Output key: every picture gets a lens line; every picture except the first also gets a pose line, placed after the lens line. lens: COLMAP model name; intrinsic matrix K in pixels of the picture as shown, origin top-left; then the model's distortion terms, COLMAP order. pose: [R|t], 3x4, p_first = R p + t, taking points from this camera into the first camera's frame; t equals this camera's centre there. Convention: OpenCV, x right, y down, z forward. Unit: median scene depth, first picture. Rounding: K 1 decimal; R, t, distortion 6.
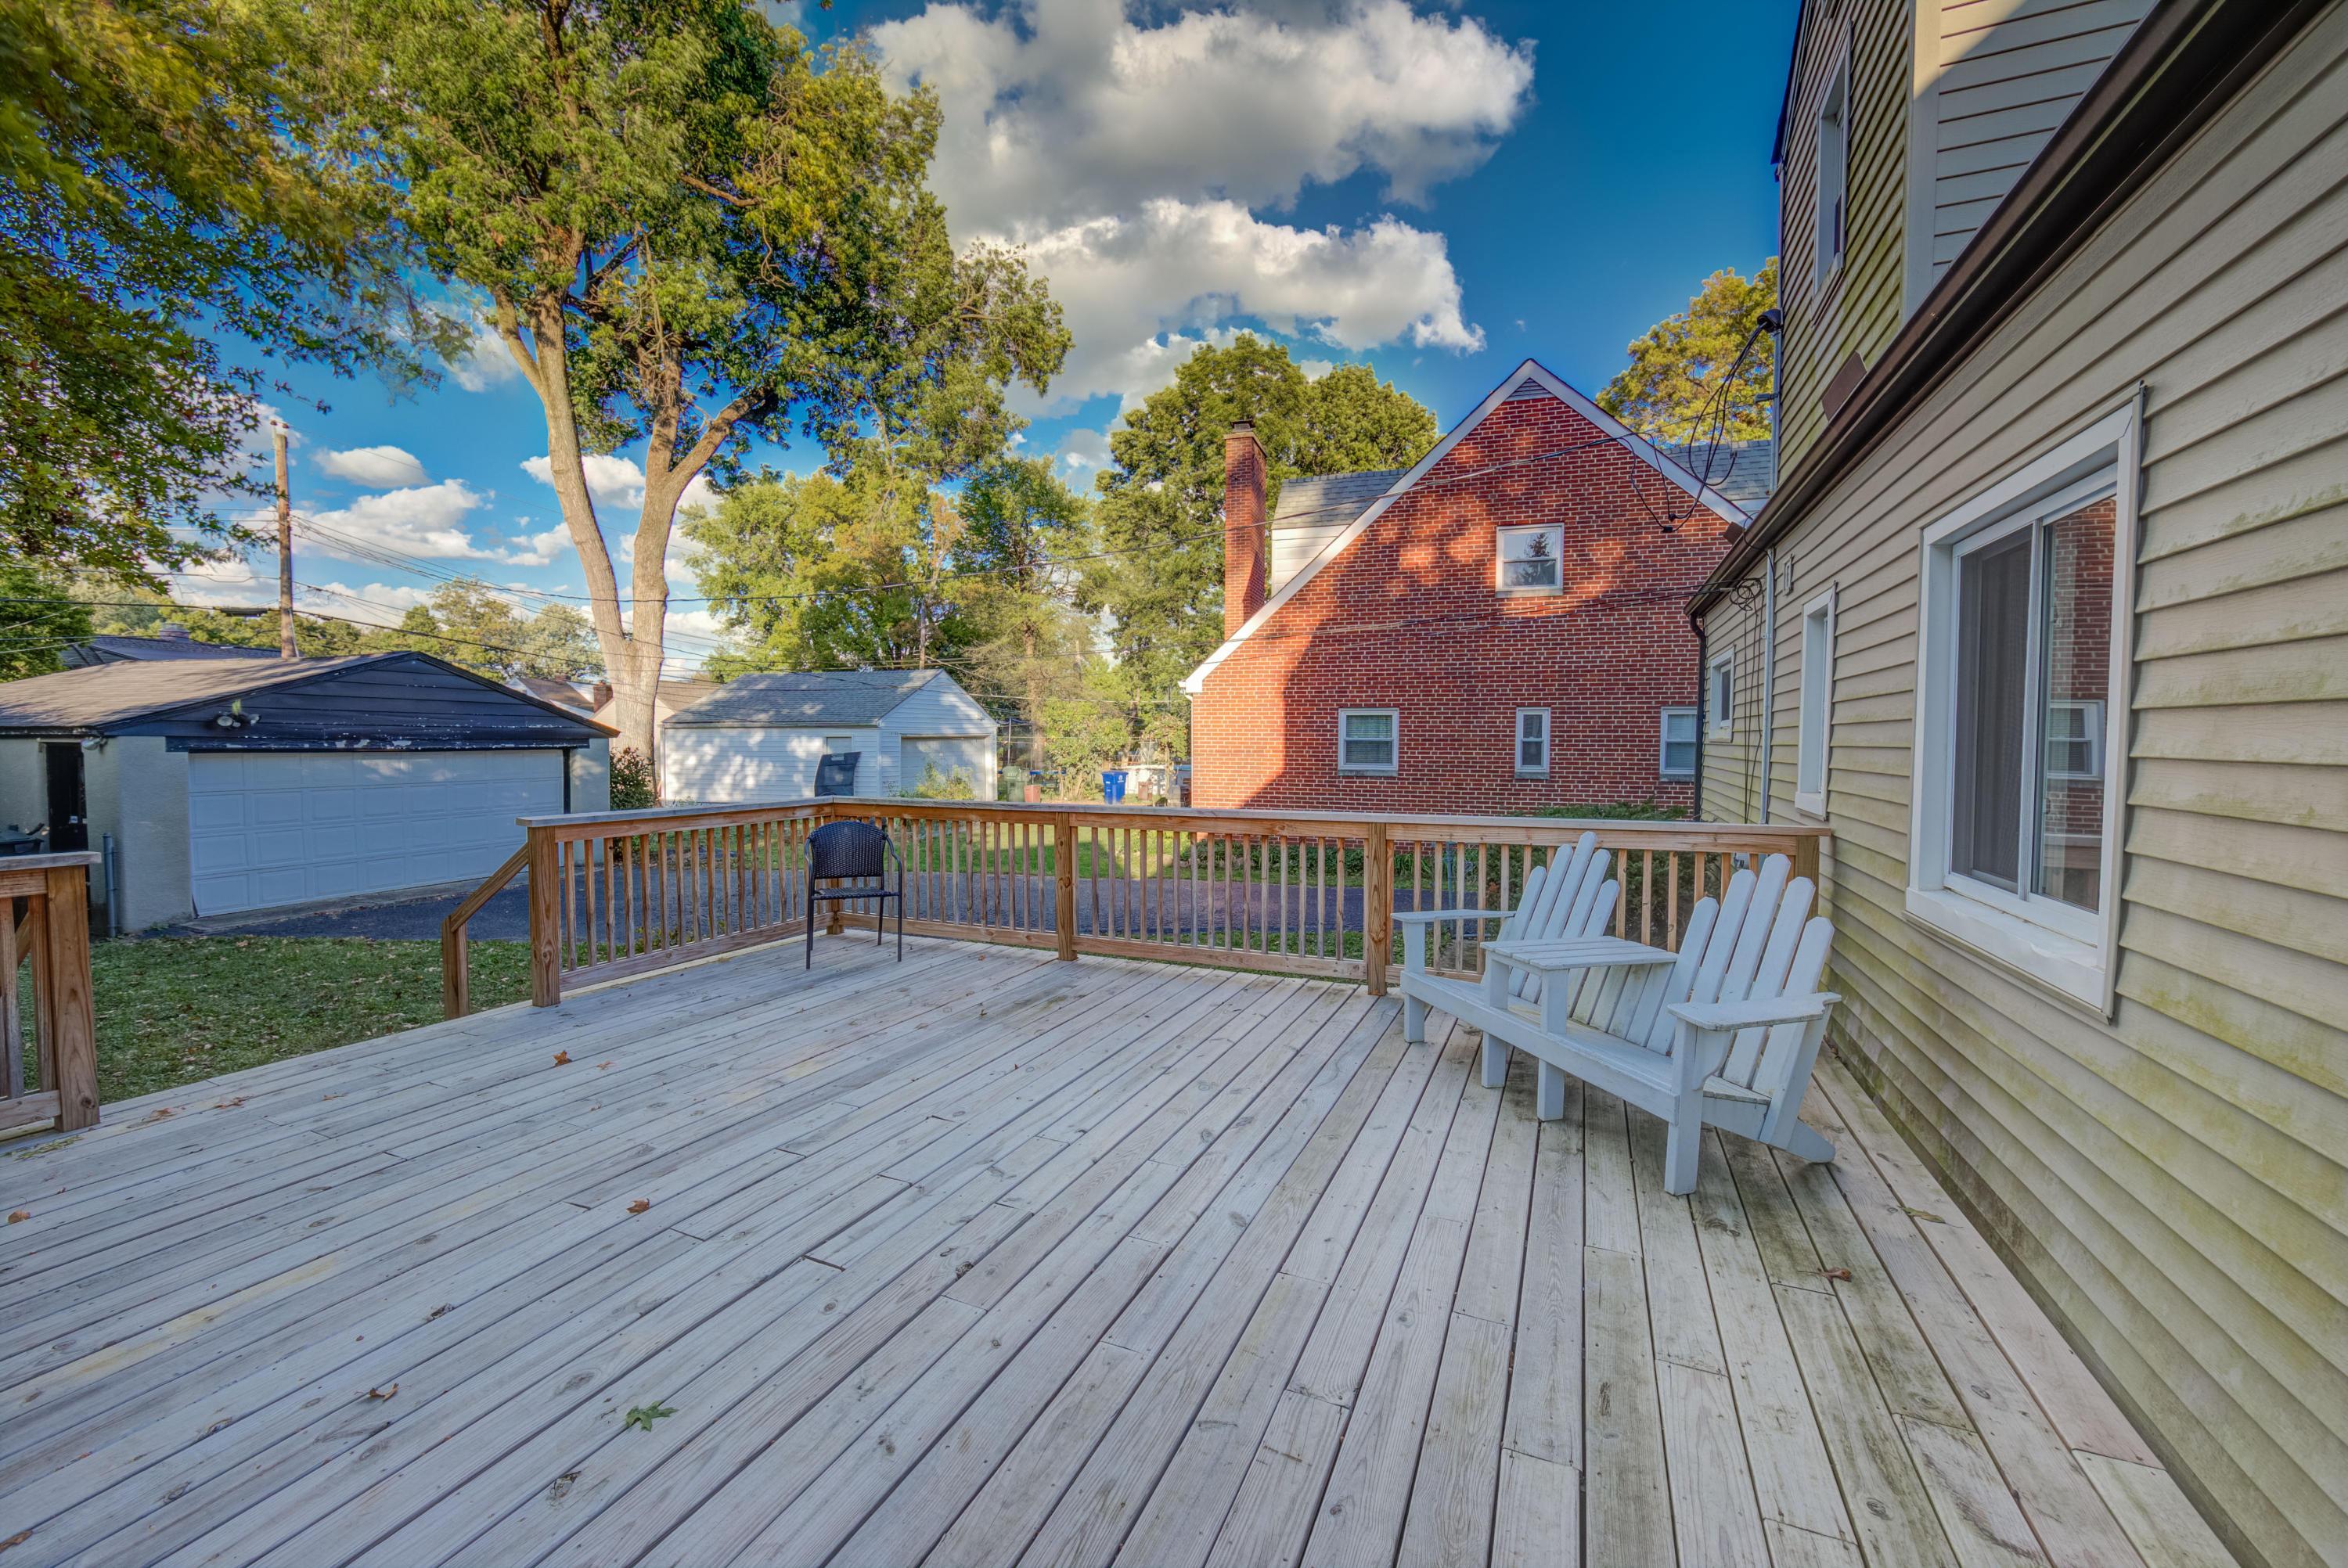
lens RADIAL K [[946.1, 0, 1182.1], [0, 946.1, 778.3], [0, 0, 1]] dist [-0.018860, 0.002748]
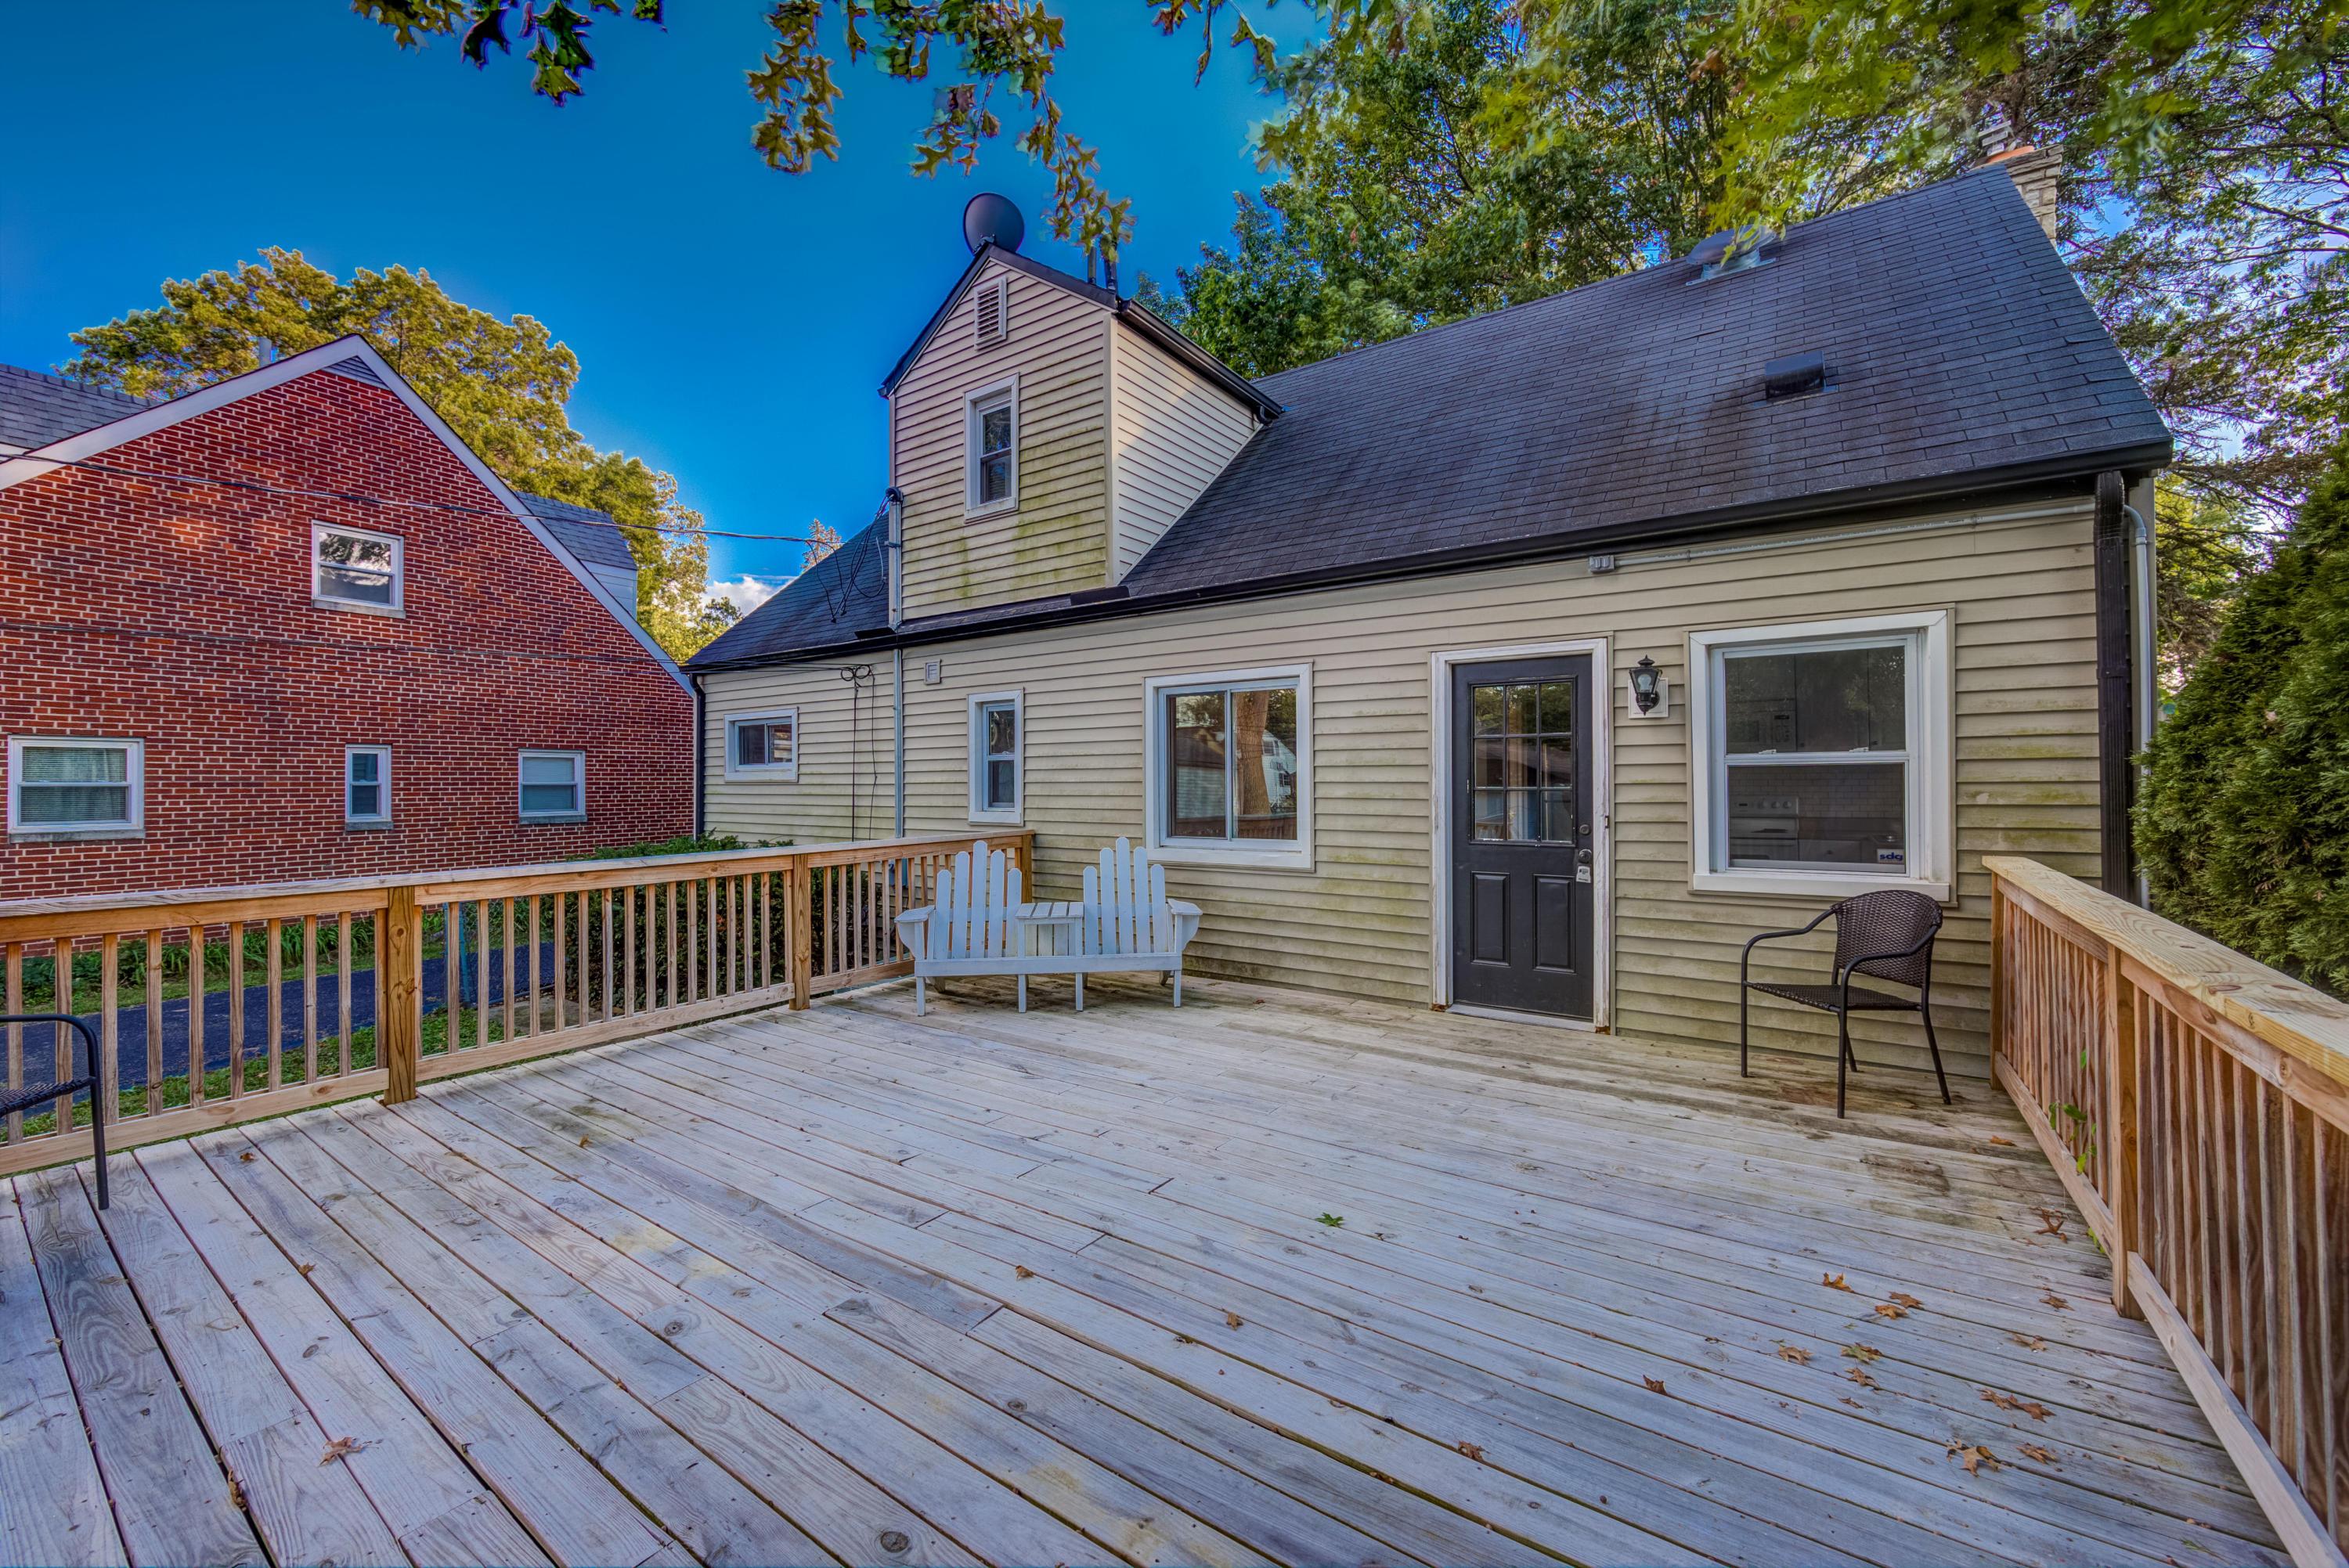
lens RADIAL K [[946.6, 0, 1182.6], [0, 946.6, 778.3], [0, 0, 1]] dist [-0.018860, 0.002748]
pose [[0.158217, -0.000166, 0.987404, -0.803254], [0.045917, 0.998919, -0.007189, -0.014352], [-0.986336, 0.046476, 0.158054, 0.360648]]
